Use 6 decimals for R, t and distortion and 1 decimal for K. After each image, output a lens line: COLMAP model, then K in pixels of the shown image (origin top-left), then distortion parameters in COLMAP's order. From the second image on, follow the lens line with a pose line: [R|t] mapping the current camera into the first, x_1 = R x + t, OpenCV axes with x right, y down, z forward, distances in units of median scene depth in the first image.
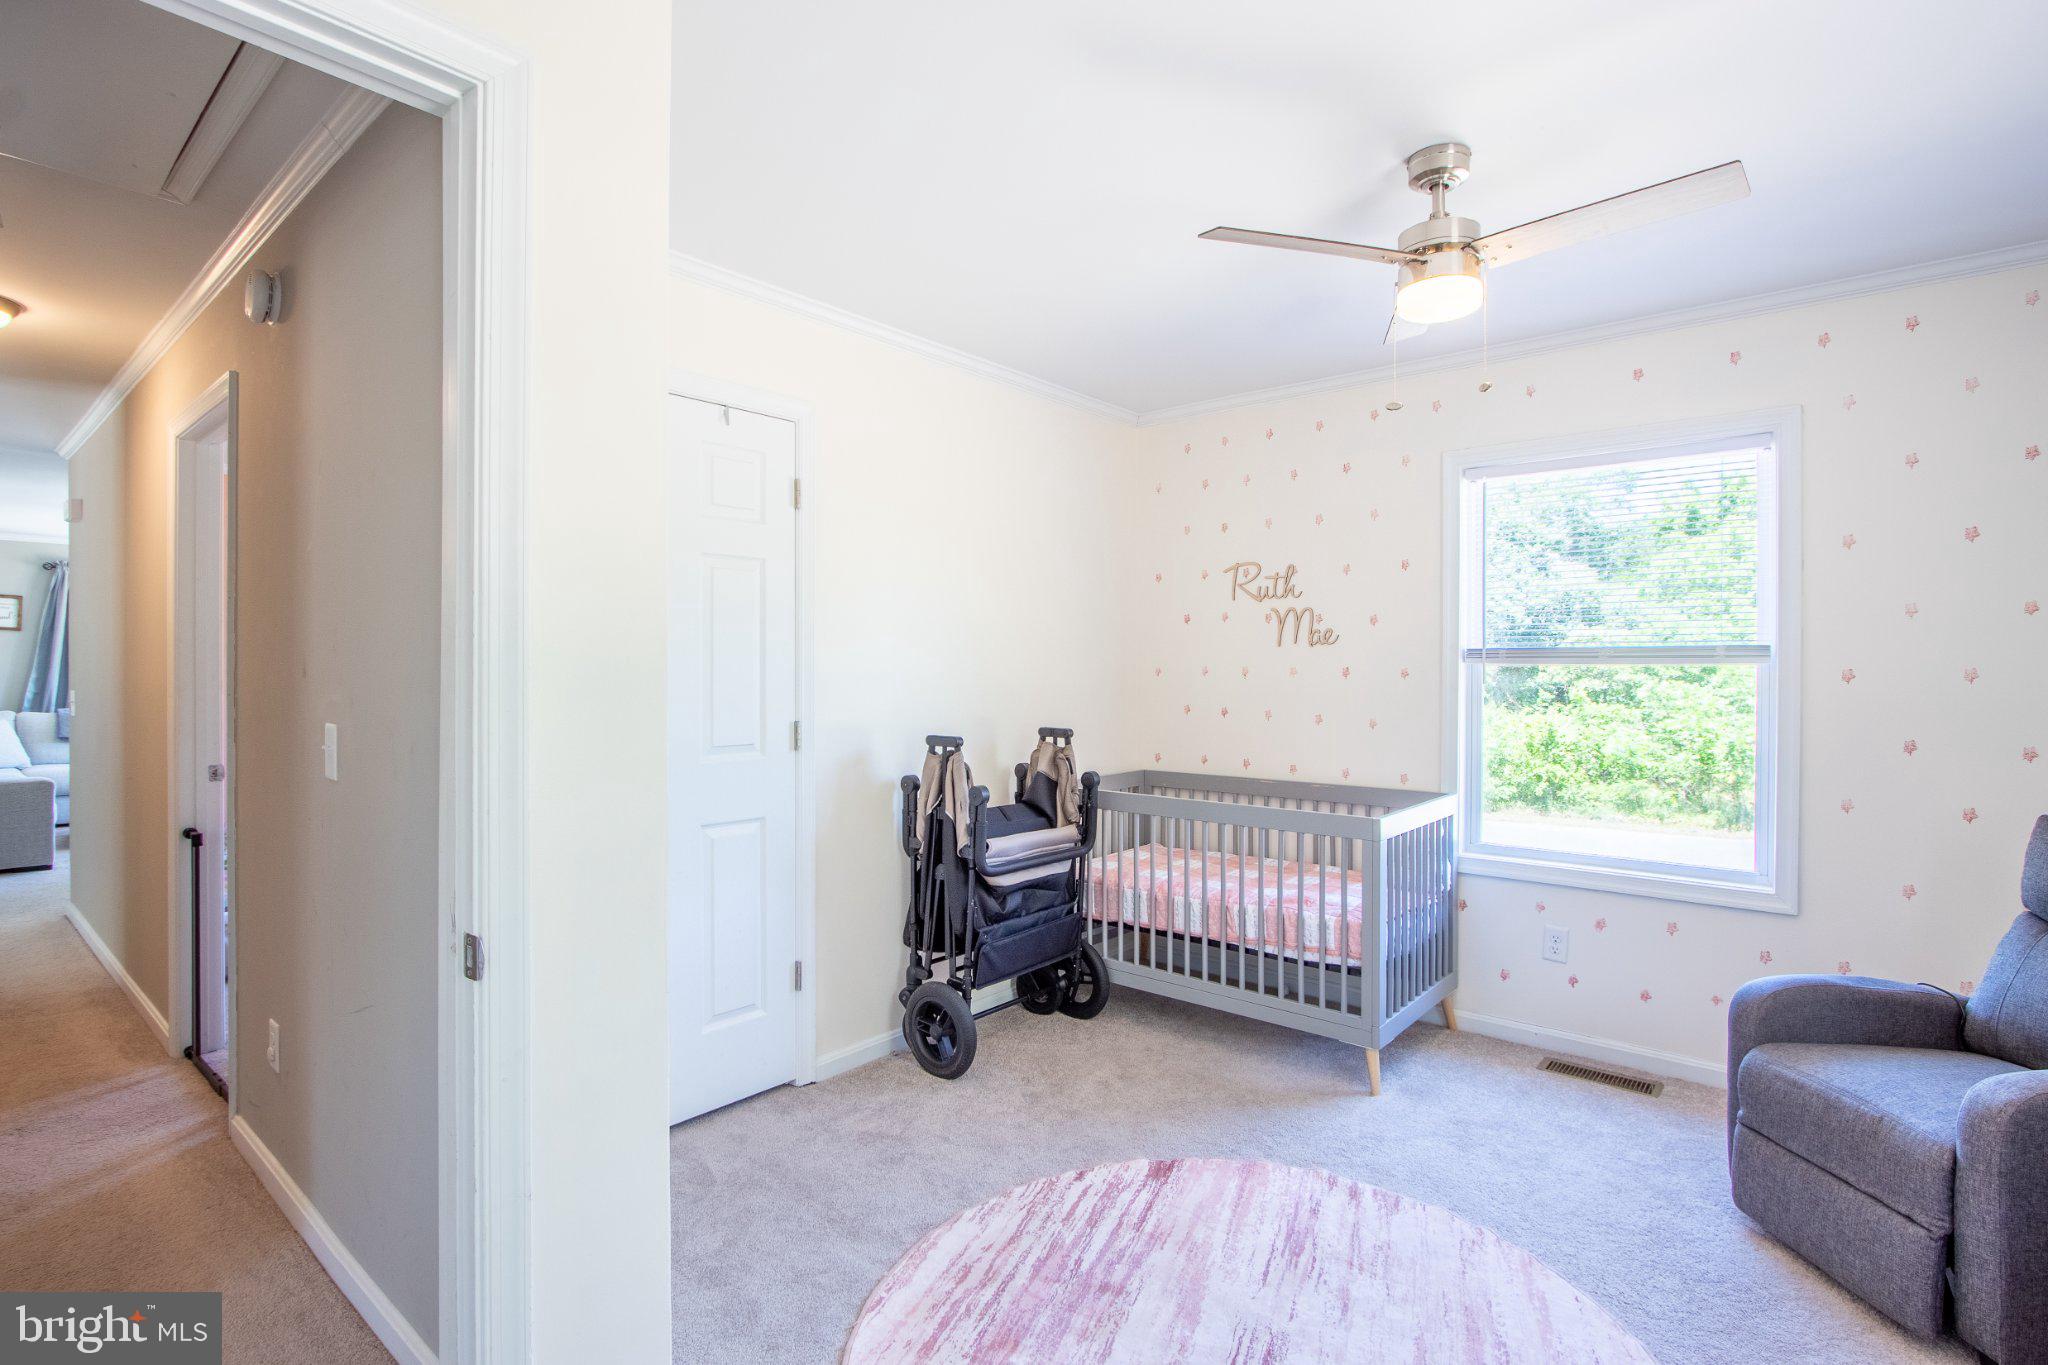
lens RADIAL K [[988.8, 0, 1027.0], [0, 988.8, 670.7], [0, 0, 1]] dist [-0.015038, -0.000259]
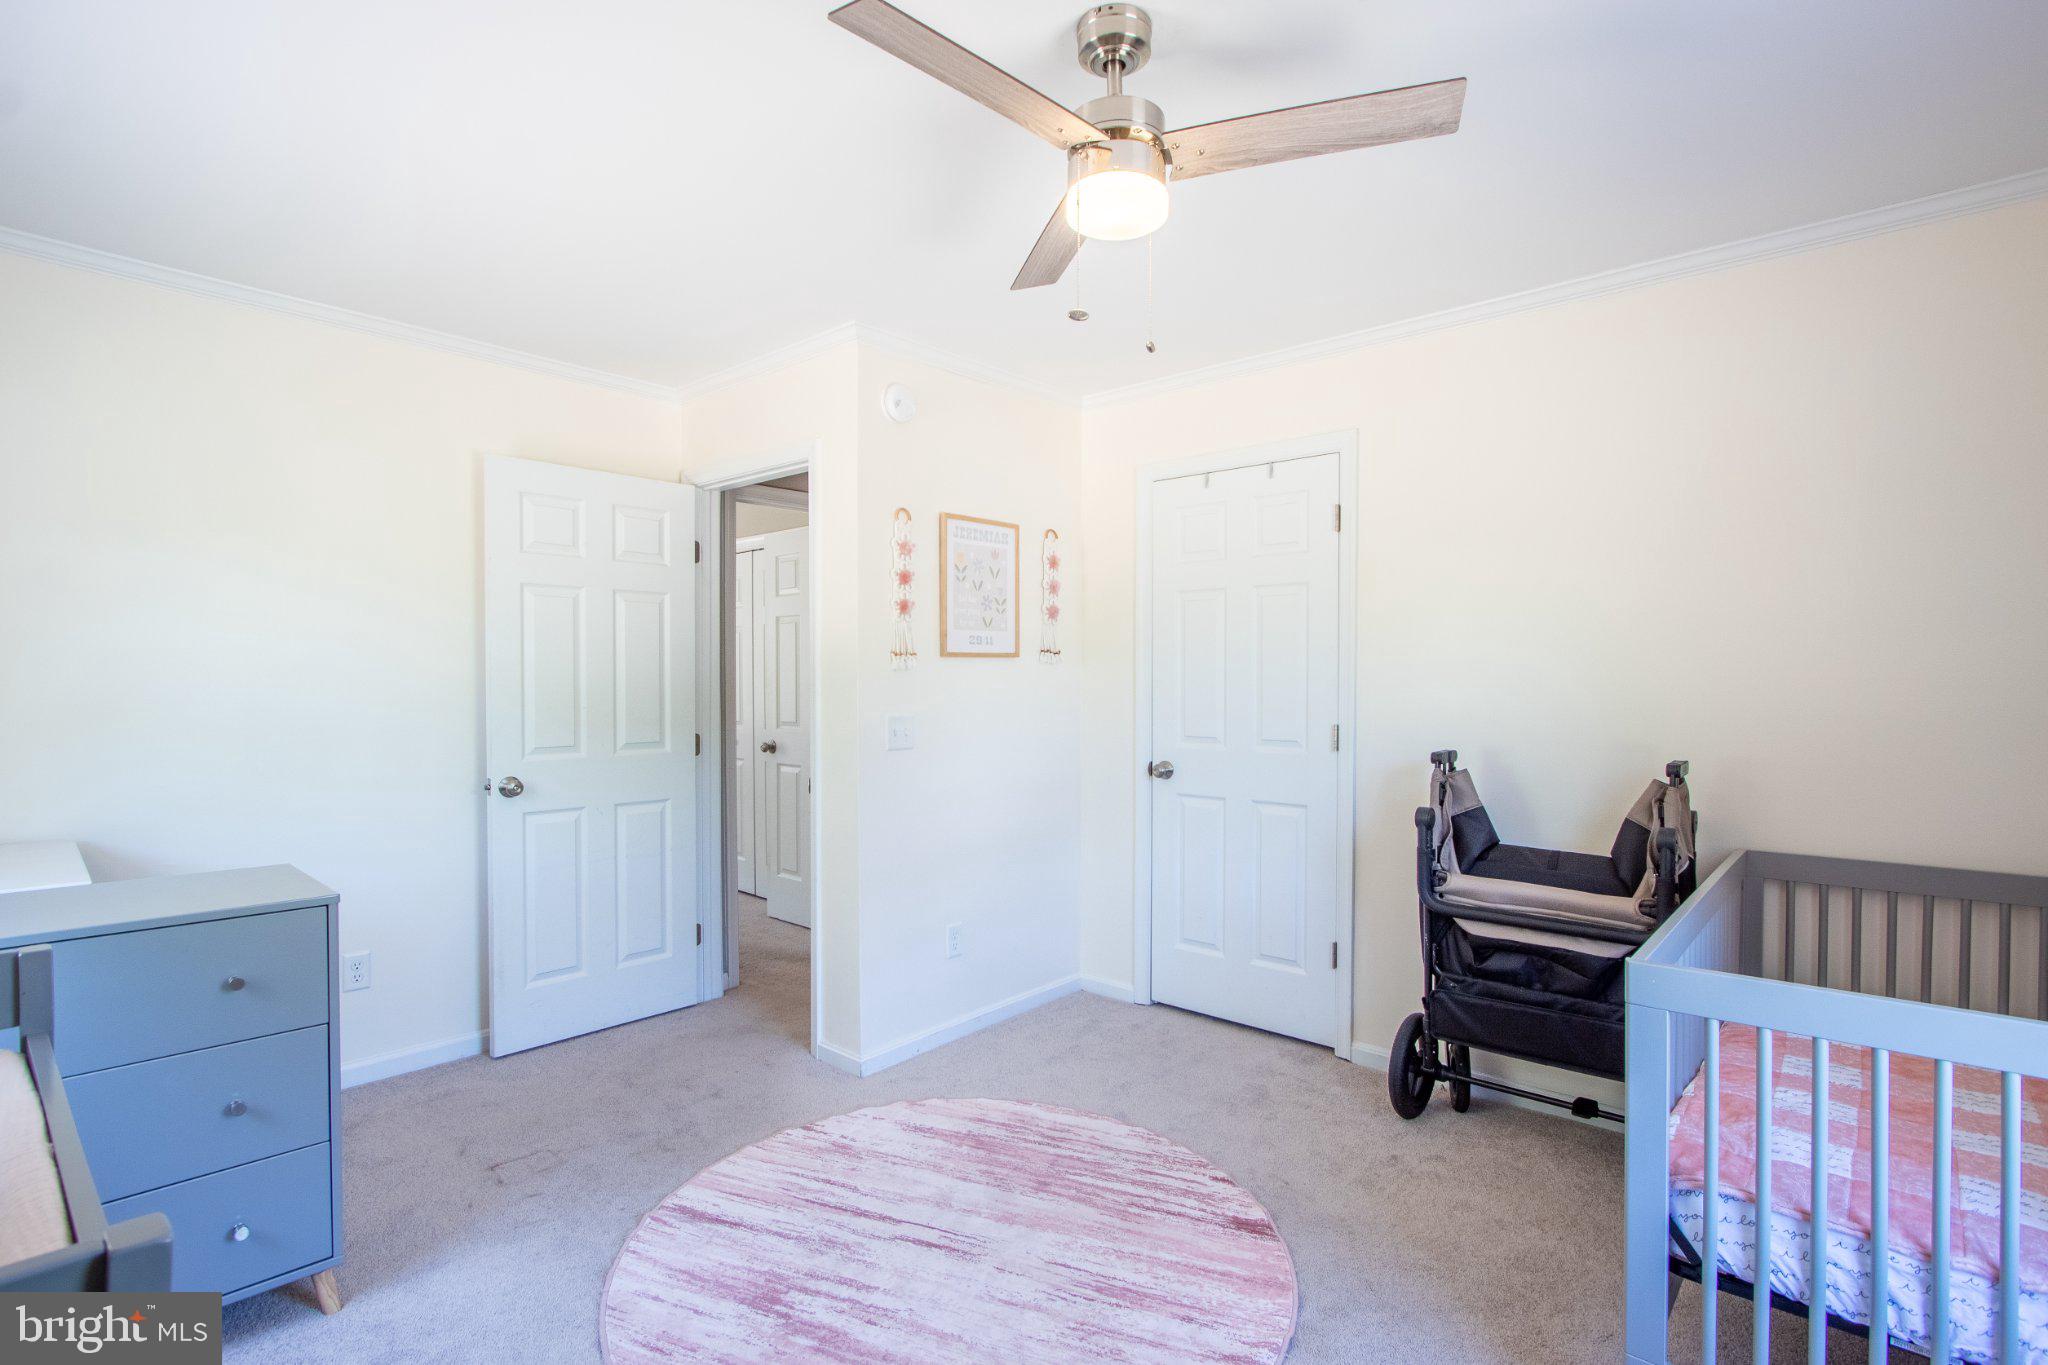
lens RADIAL K [[969.2, 0, 1015.9], [0, 969.2, 701.6], [0, 0, 1]] dist [-0.018374, 0.002017]
pose [[-0.023498, 0.021458, -0.999494, 0.932166], [0.000024, 0.999770, 0.021463, 0.002050], [0.999724, 0.000480, -0.023493, 0.732145]]
